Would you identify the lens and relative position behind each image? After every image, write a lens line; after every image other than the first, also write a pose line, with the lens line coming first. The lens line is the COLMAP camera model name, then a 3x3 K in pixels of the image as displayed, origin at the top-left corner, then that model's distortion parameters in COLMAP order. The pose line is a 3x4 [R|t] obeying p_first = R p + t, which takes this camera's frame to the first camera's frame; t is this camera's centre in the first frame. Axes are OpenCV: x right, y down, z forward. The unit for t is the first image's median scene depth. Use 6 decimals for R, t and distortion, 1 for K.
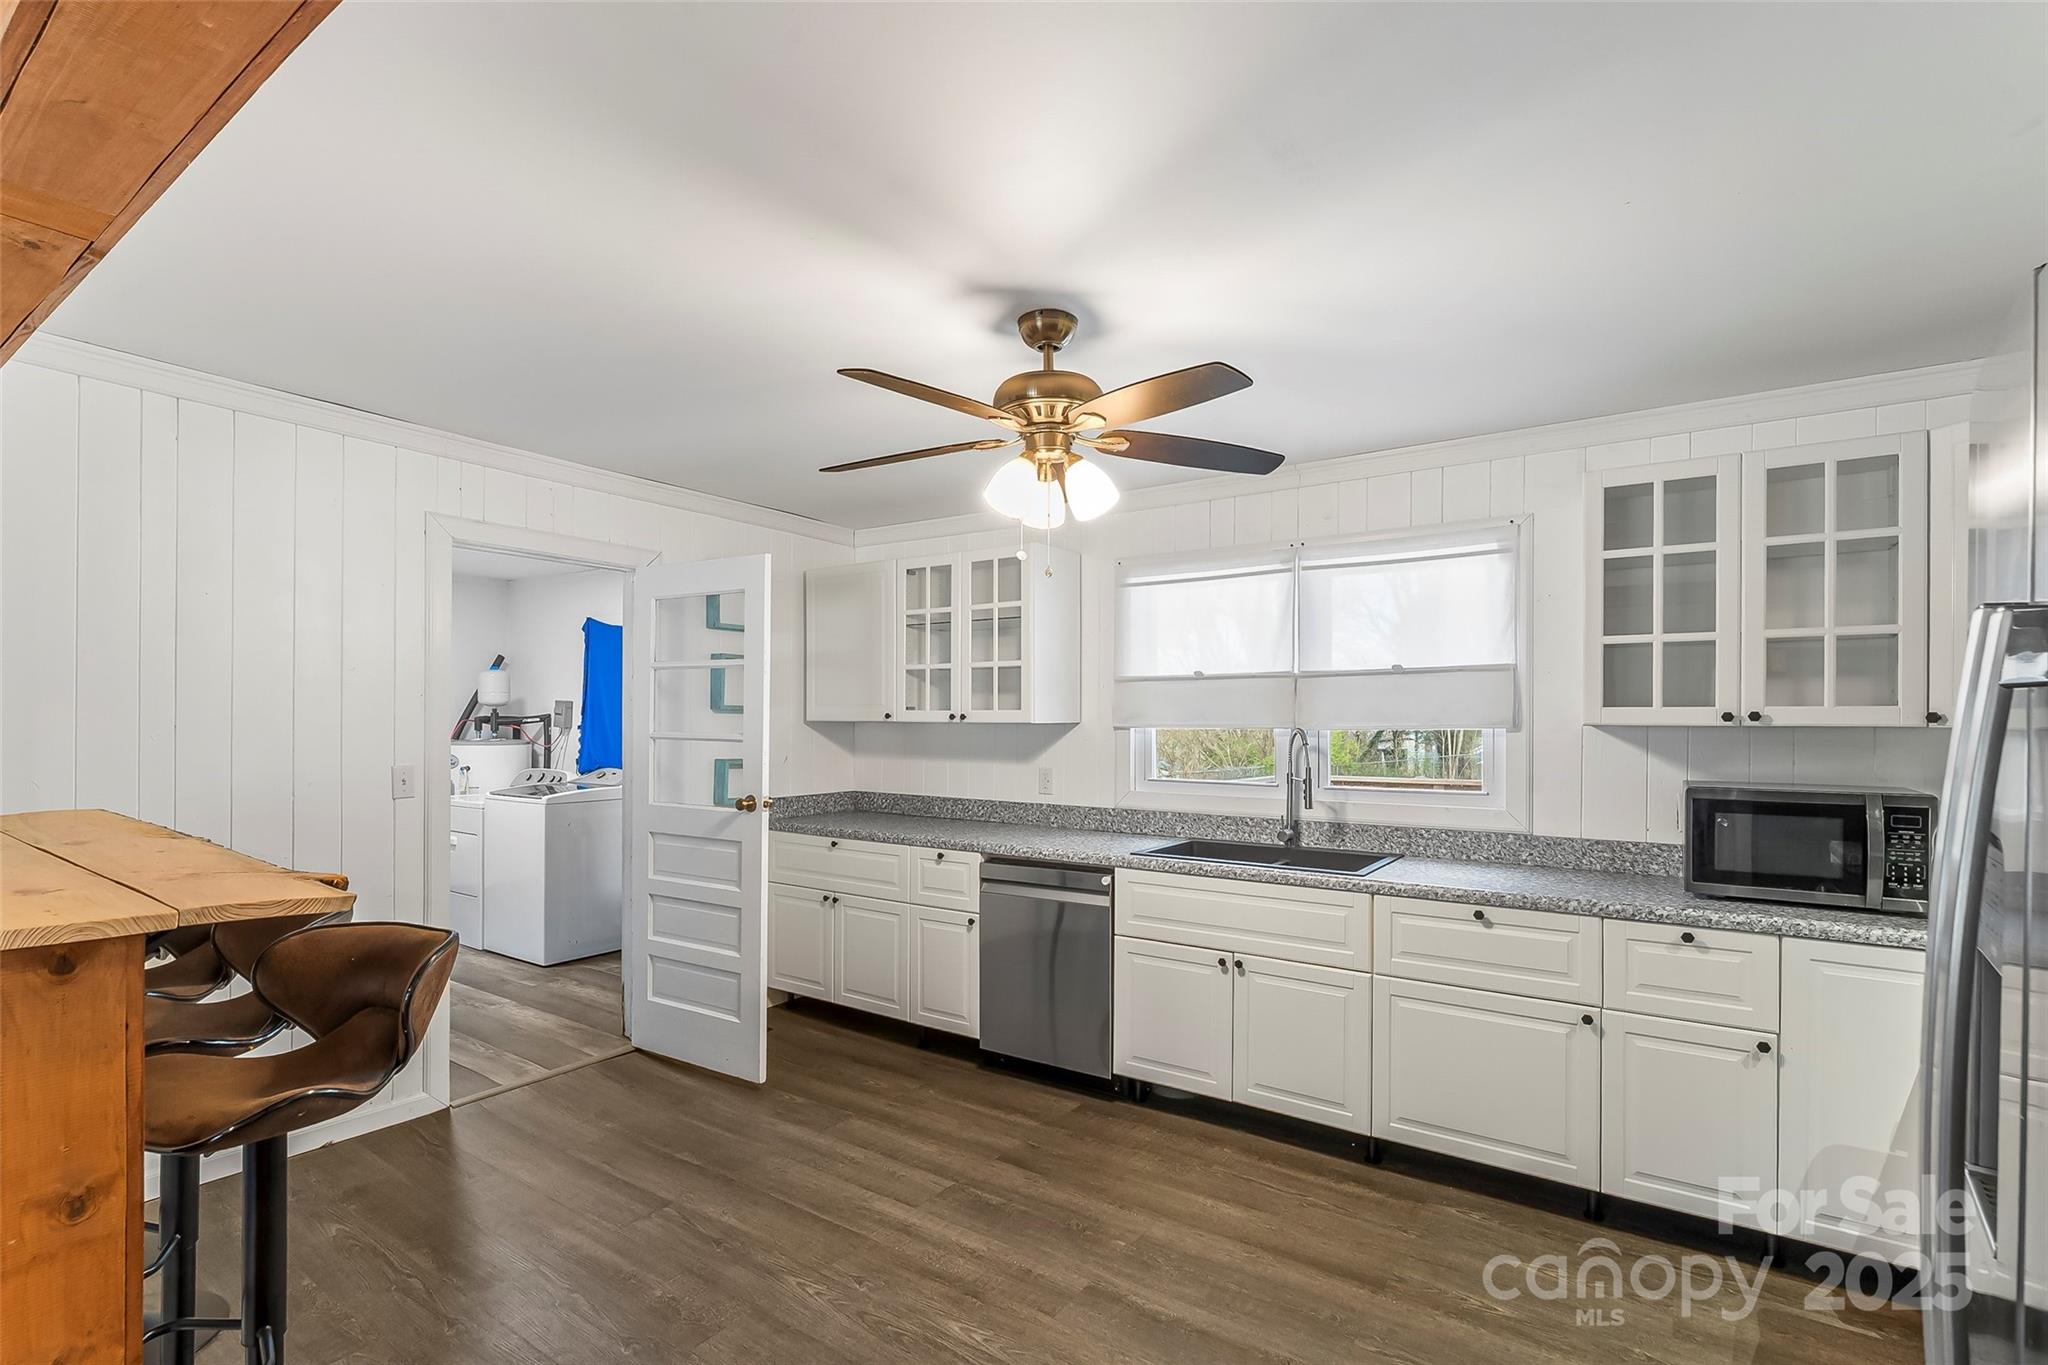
lens RADIAL K [[892.9, 0, 1025.1], [0, 892.9, 734.7], [0, 0, 1]] dist [0.000110, 0.000090]
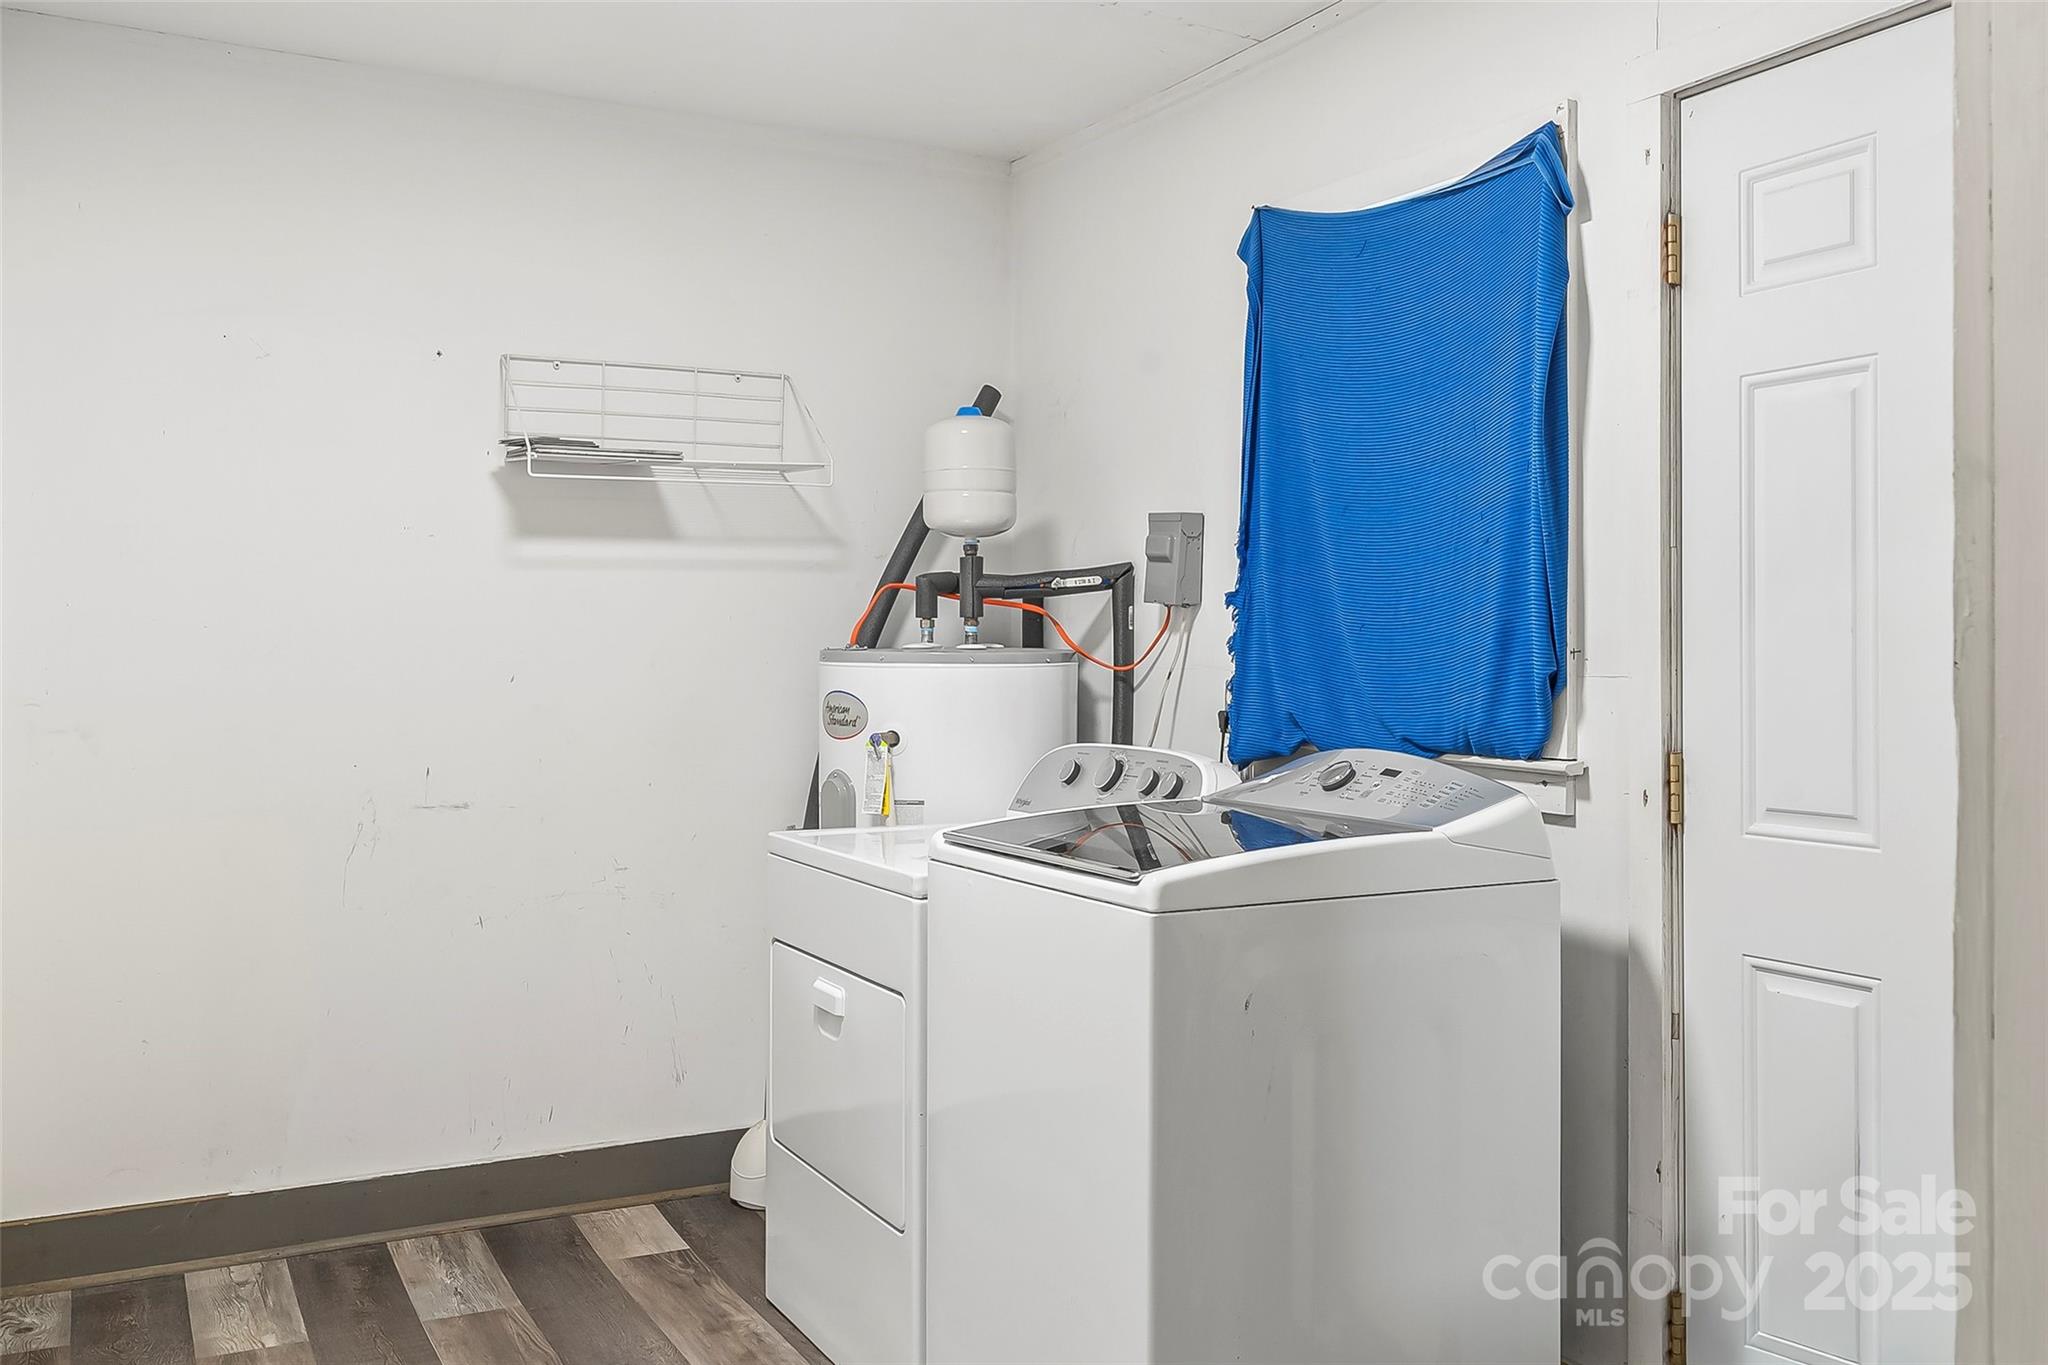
lens RADIAL K [[1797.8, 0, 1024.0], [0, 1797.8, 682.5], [0, 0, 1]] dist [-0.000628, -0.000265]
pose [[0.869155, 0.005509, -0.494509, -0.272107], [-0.005974, 0.999982, 0.000642, 0.017334], [0.494504, 0.002396, 0.869172, 0.470960]]
